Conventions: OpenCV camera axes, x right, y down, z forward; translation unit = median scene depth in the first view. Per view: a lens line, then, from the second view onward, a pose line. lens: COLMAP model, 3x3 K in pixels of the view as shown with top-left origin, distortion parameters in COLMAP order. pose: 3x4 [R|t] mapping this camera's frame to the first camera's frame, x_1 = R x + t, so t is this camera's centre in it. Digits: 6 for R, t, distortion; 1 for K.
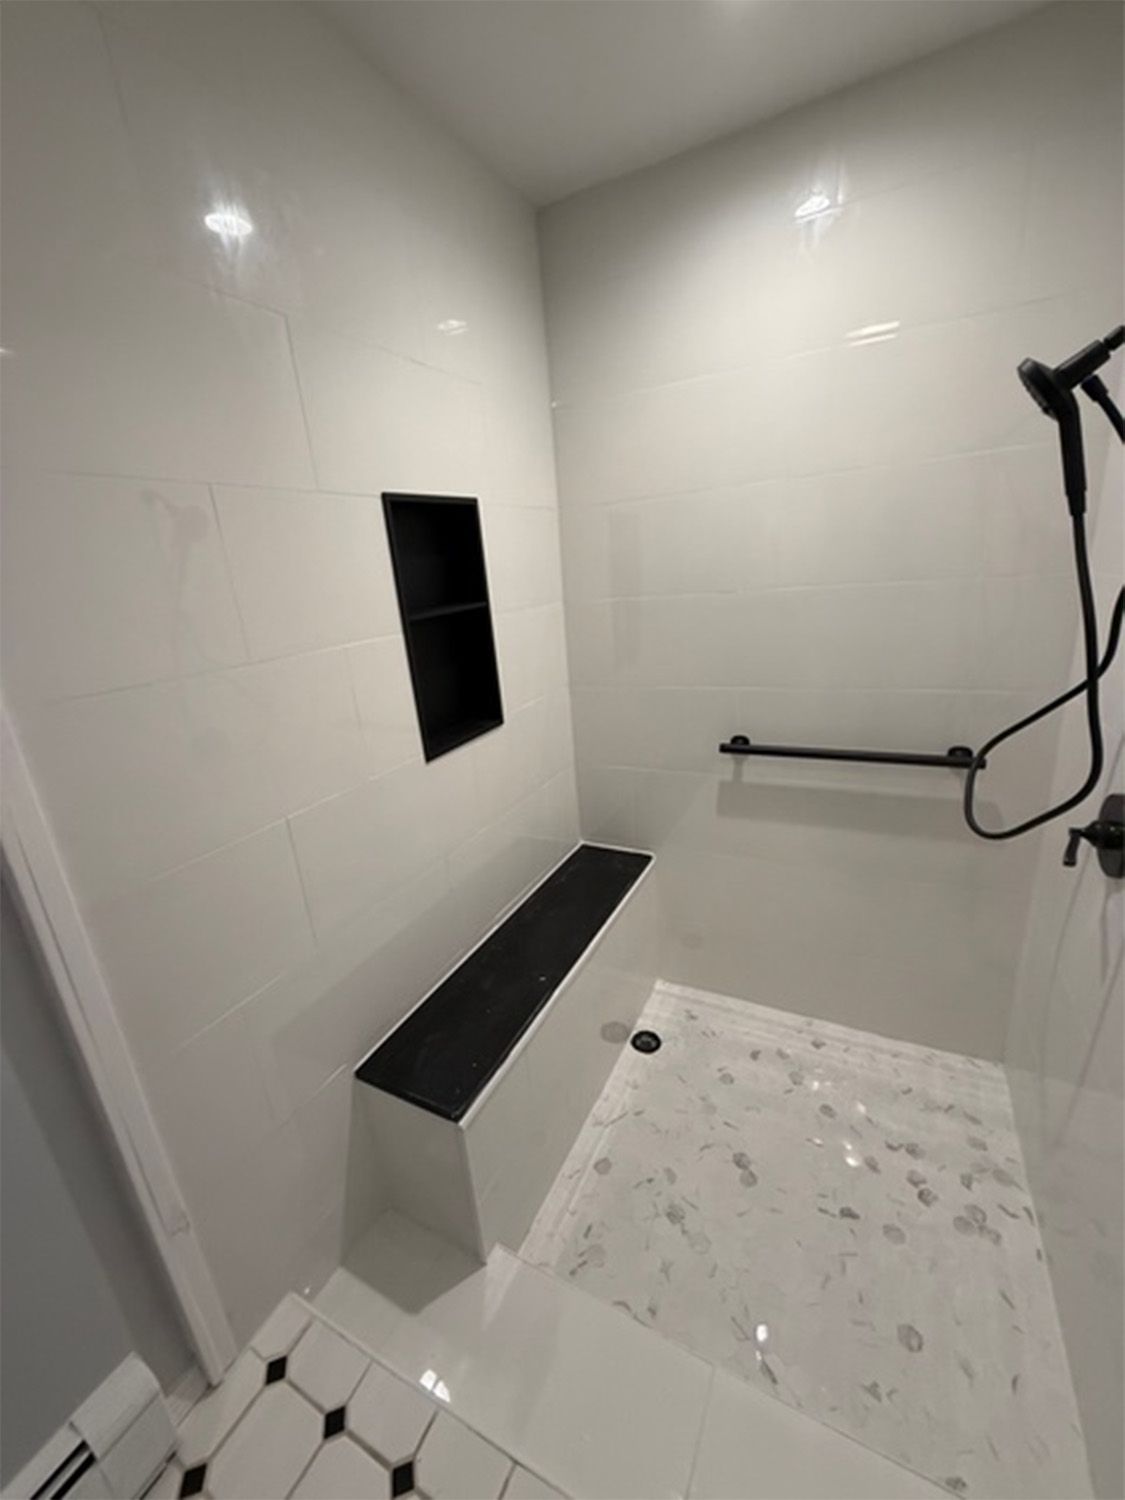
lens RADIAL K [[601.9, 0, 563.7], [0, 601.9, 752.0], [0, 0, 1]] dist [0.001610, -0.000823]
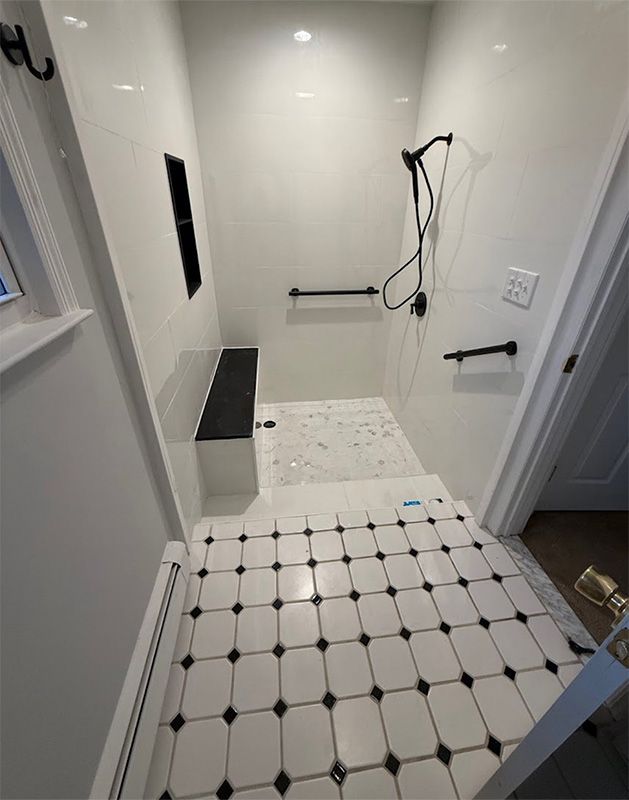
lens RADIAL K [[338.8, 0, 313.3], [0, 338.8, 397.0], [0, 0, 1]] dist [-0.011965, 0.000032]
pose [[0.821182, -0.202752, 0.533435, -0.491888], [0.092813, 0.969762, 0.225716, 0.105236], [-0.563069, -0.135844, 0.815169, -0.211453]]
